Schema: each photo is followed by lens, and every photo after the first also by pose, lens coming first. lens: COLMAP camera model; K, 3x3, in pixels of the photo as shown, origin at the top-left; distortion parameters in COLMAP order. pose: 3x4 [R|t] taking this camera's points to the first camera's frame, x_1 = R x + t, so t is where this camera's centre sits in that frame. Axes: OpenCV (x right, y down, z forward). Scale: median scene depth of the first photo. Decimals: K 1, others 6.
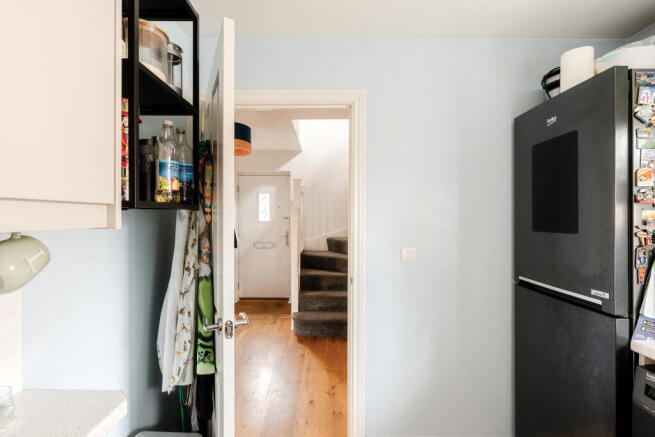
lens RADIAL K [[297.8, 0, 326.6], [0, 297.8, 218.5], [0, 0, 1]] dist [0.001311, 0.000289]
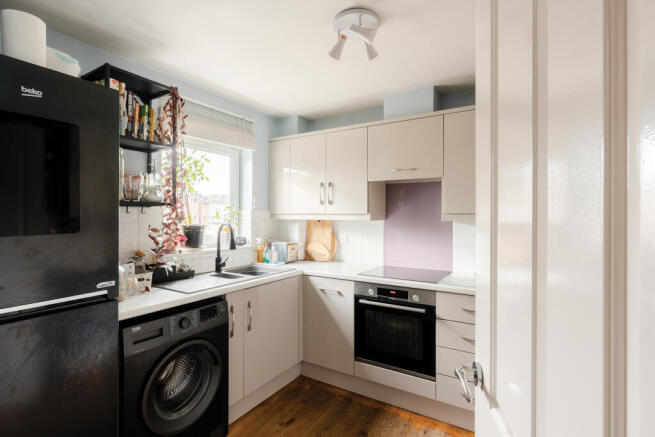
lens RADIAL K [[317.3, 0, 329.8], [0, 317.3, 216.1], [0, 0, 1]] dist [-0.002009, -0.000251]
pose [[-0.845660, -0.005221, 0.533697, -0.417236], [-0.002779, 0.999982, 0.005380, -0.011620], [-0.533715, 0.003067, -0.845659, 1.526912]]
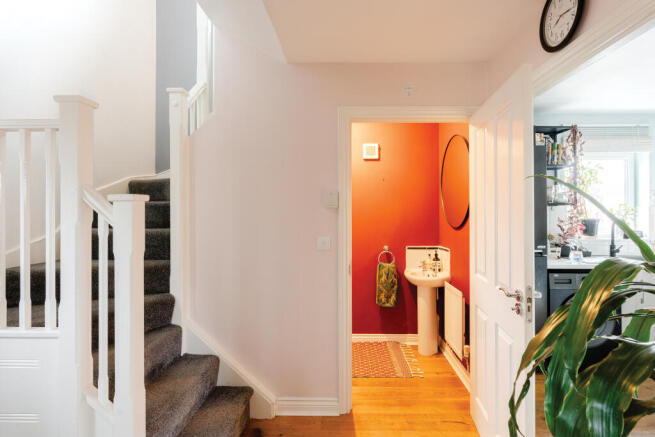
lens RADIAL K [[317.3, 0, 357.7], [0, 317.3, 206.7], [0, 0, 1]] dist [-0.002009, -0.000251]
pose [[0.013350, 0.012349, 0.999835, -1.384372], [0.004284, 0.999914, -0.012407, -0.018861], [-0.999902, 0.004449, 0.013296, 2.260044]]
